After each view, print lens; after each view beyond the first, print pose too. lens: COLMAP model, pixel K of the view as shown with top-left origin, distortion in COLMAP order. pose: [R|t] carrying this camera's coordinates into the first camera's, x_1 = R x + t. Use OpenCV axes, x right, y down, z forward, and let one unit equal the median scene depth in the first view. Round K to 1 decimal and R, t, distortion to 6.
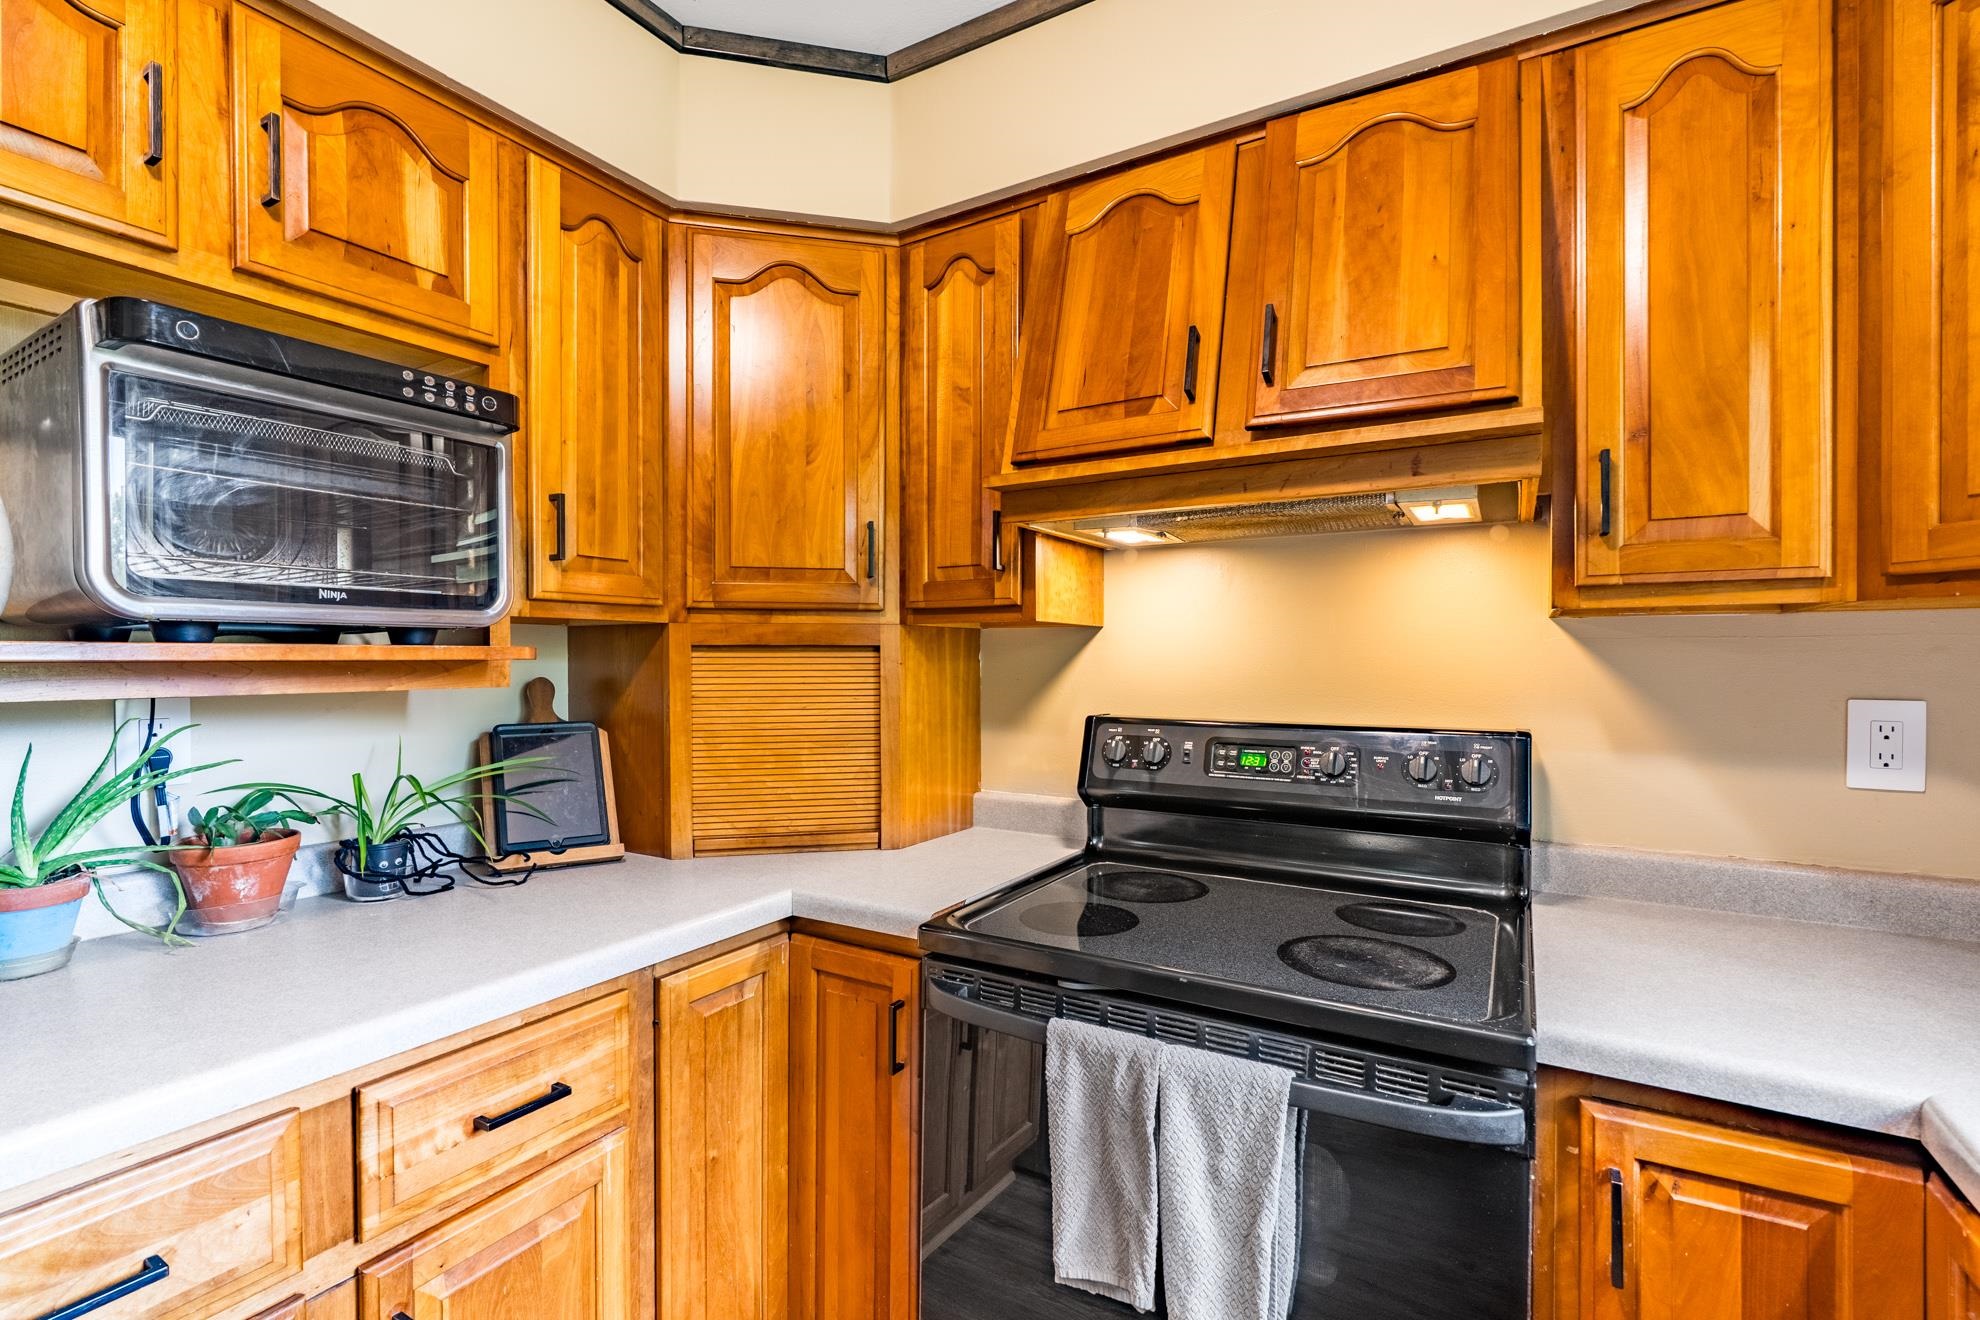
lens RADIAL K [[865.5, 0, 1037.7], [0, 865.5, 667.0], [0, 0, 1]] dist [-0.001841, -0.000049]
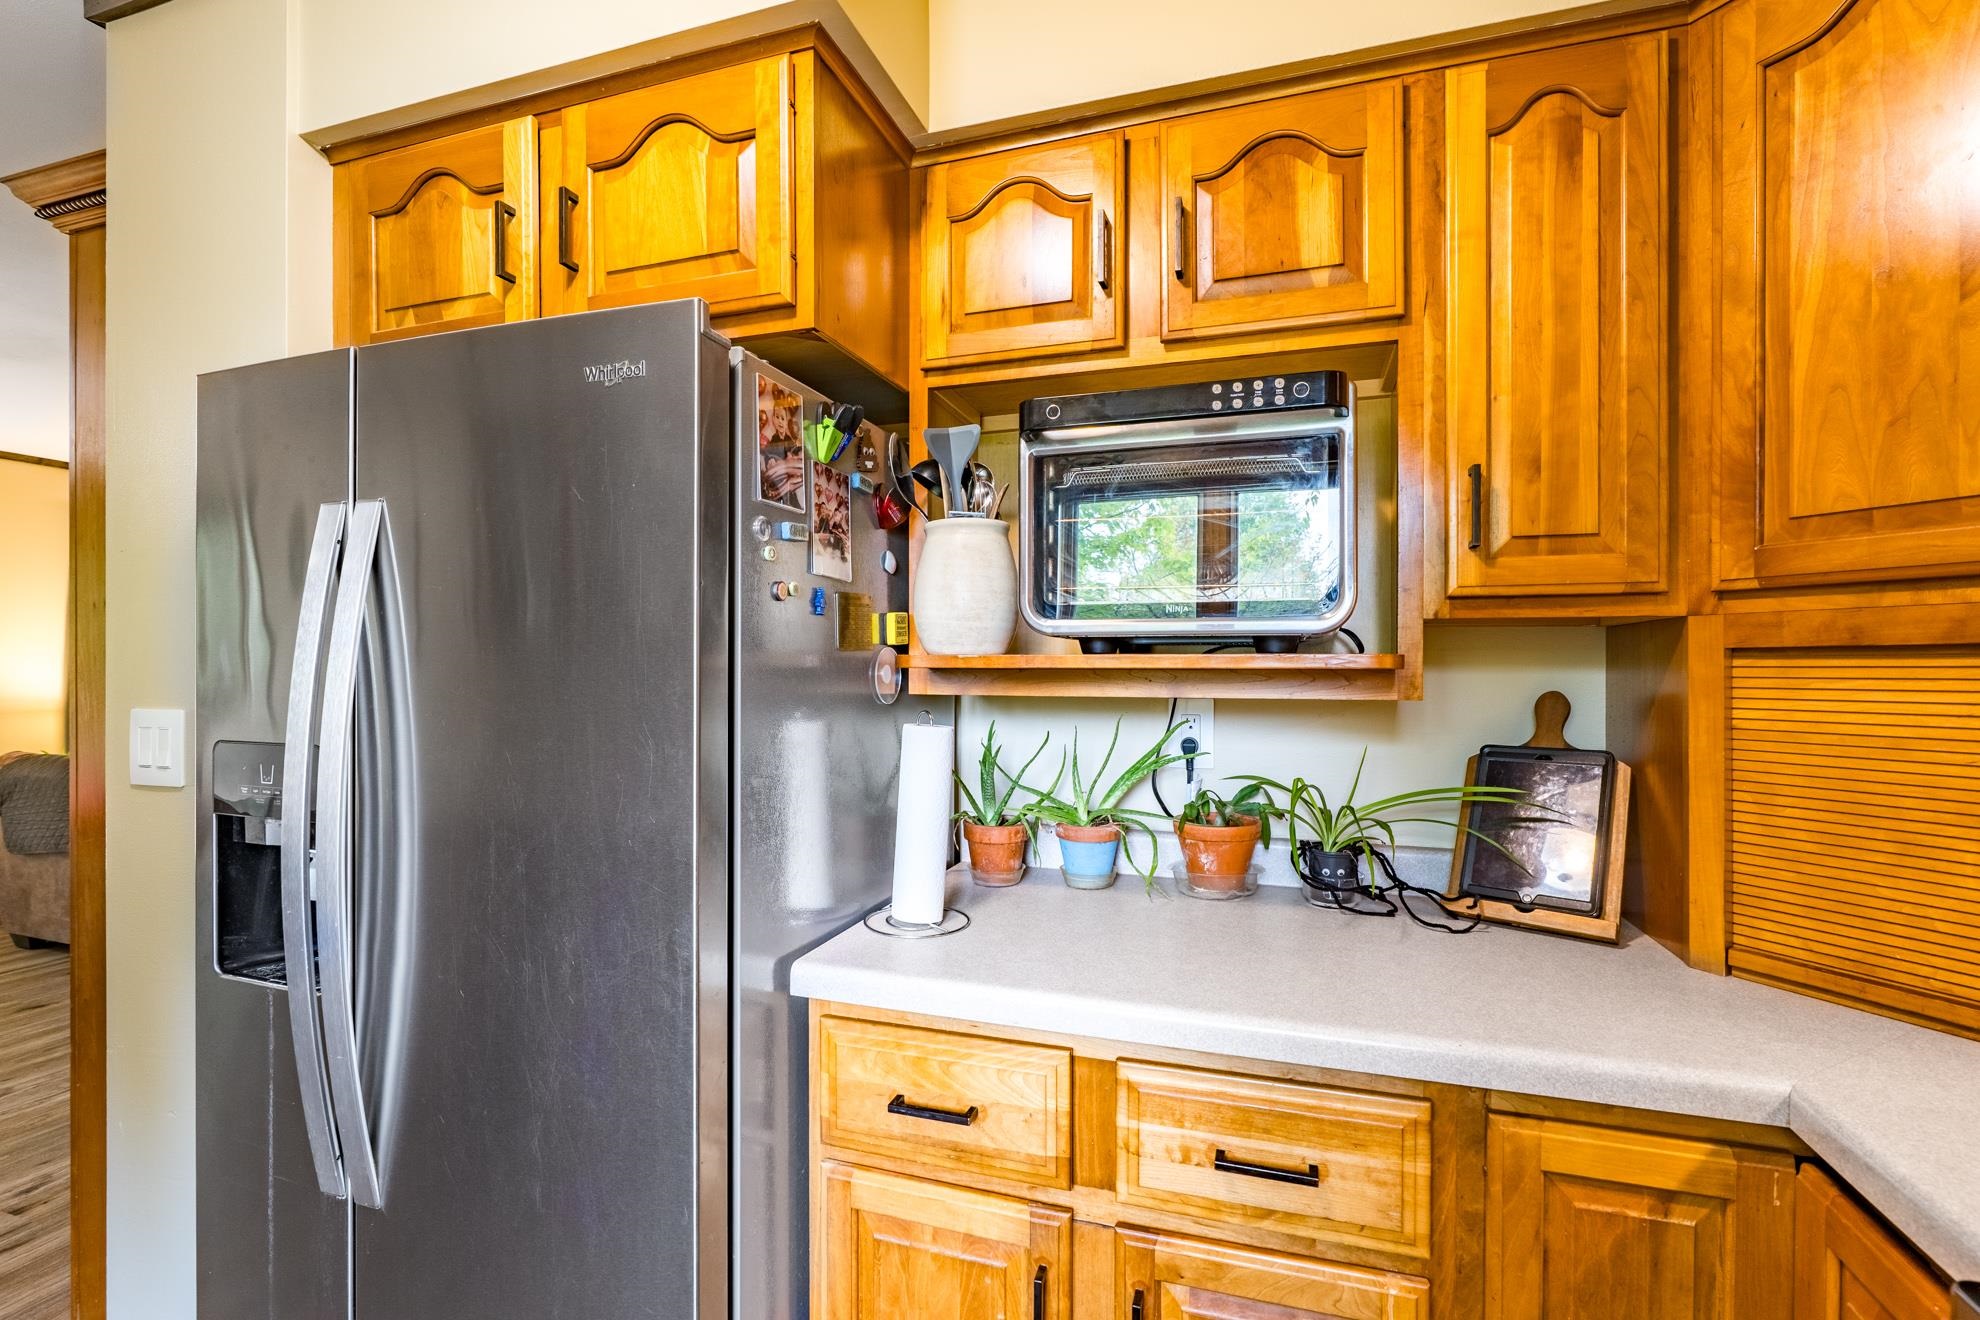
lens RADIAL K [[911.2, 0, 994.0], [0, 911.2, 669.5], [0, 0, 1]] dist [-0.003392, 0.000488]
pose [[0.190313, 0.003936, -0.981715, 0.214420], [-0.012621, 0.999919, 0.001563, -0.004203], [0.981642, 0.012092, 0.190348, 0.421825]]
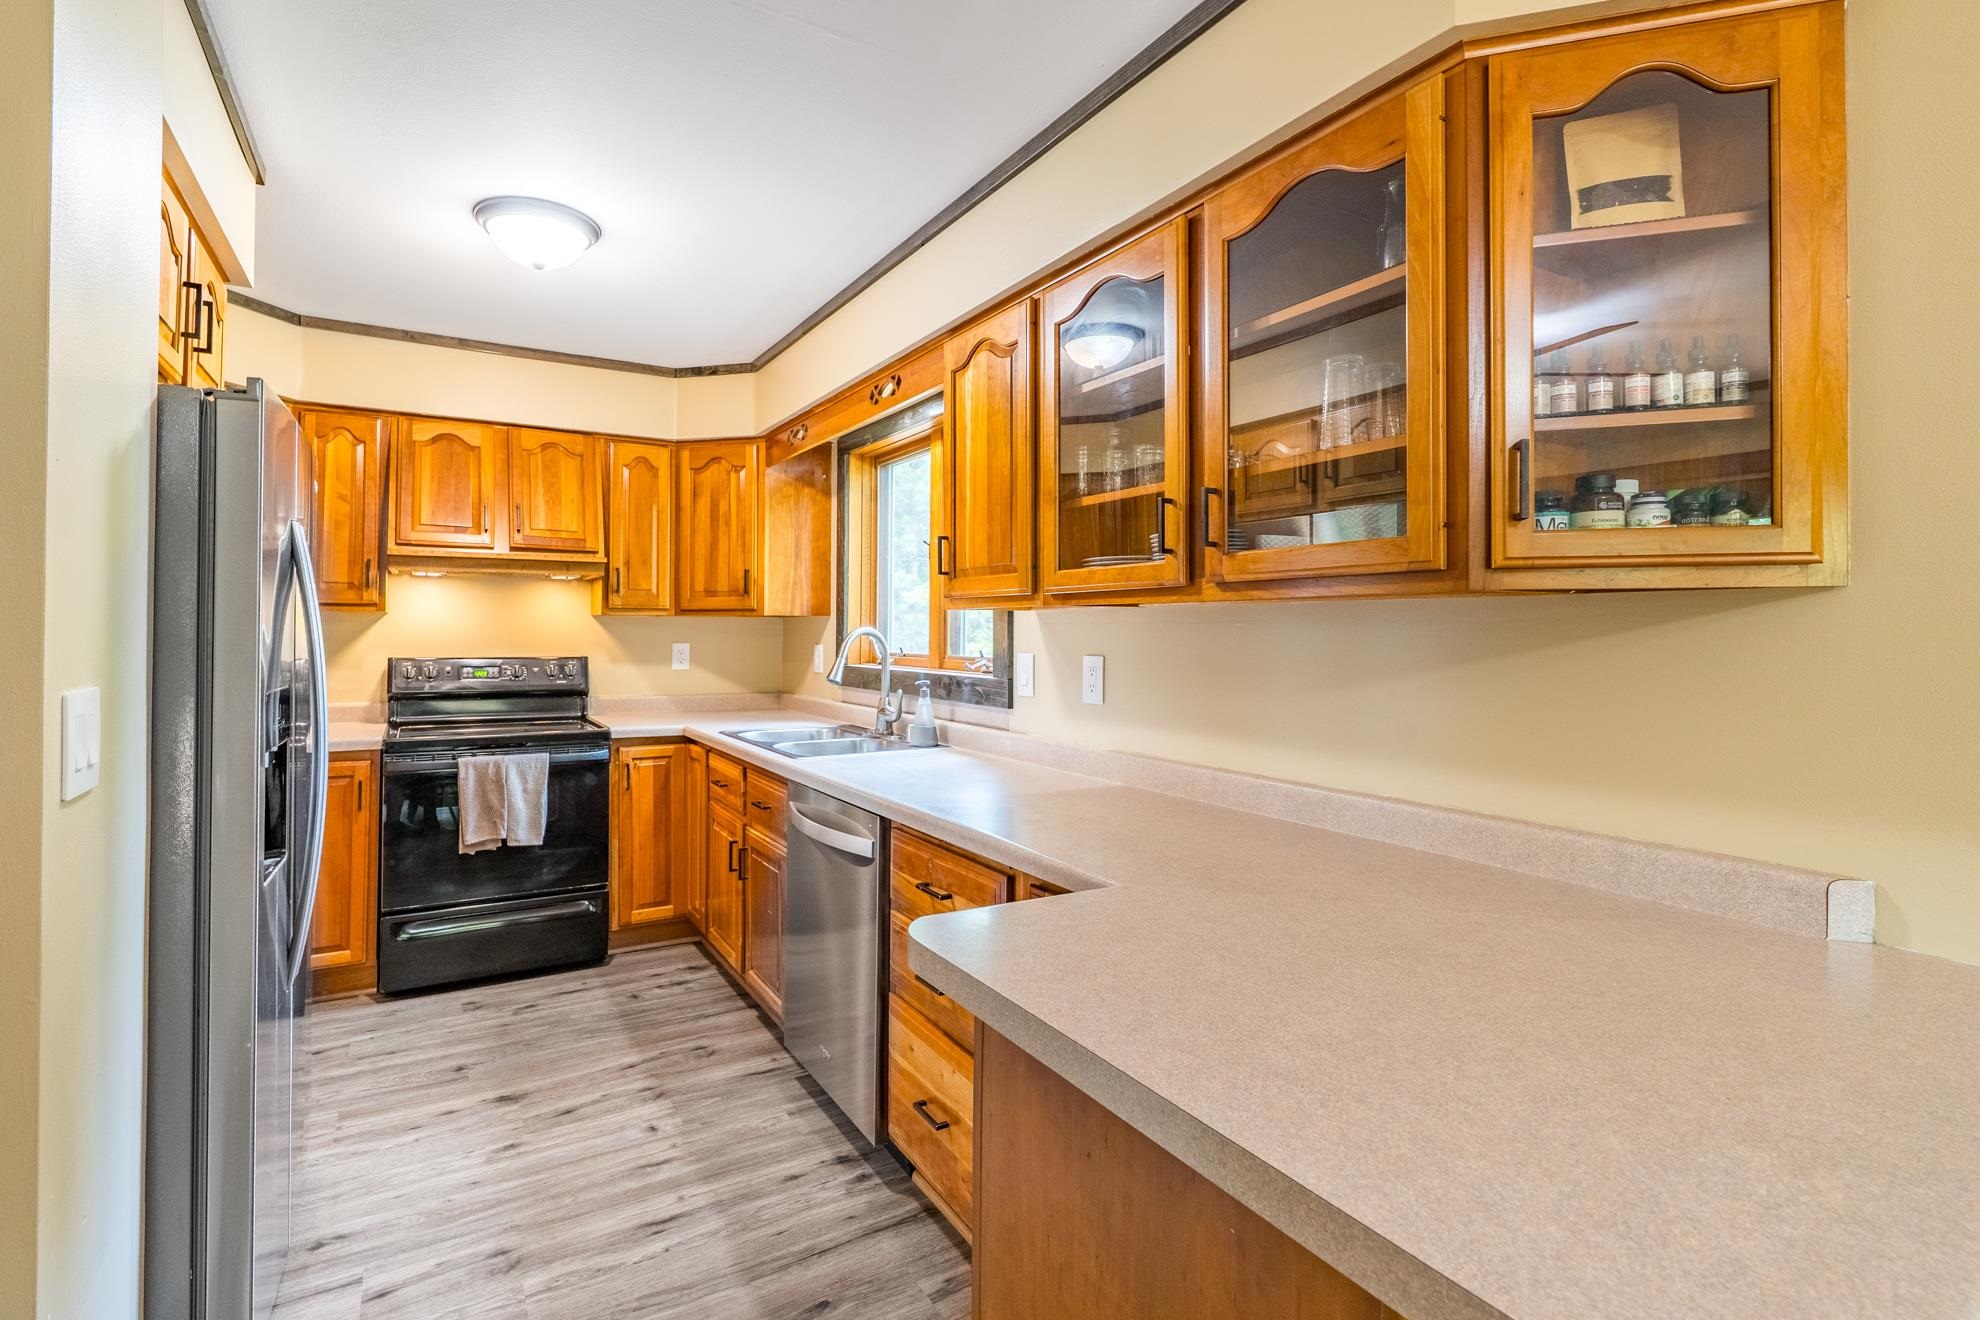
lens RADIAL K [[923.0, 0, 894.2], [0, 923.0, 616.8], [0, 0, 1]] dist [-0.003781, -0.000282]
pose [[0.547284, 0.015083, 0.836811, -1.424487], [0.000267, 0.999834, -0.018196, 0.002222], [-0.836947, 0.010182, 0.547189, -1.506074]]
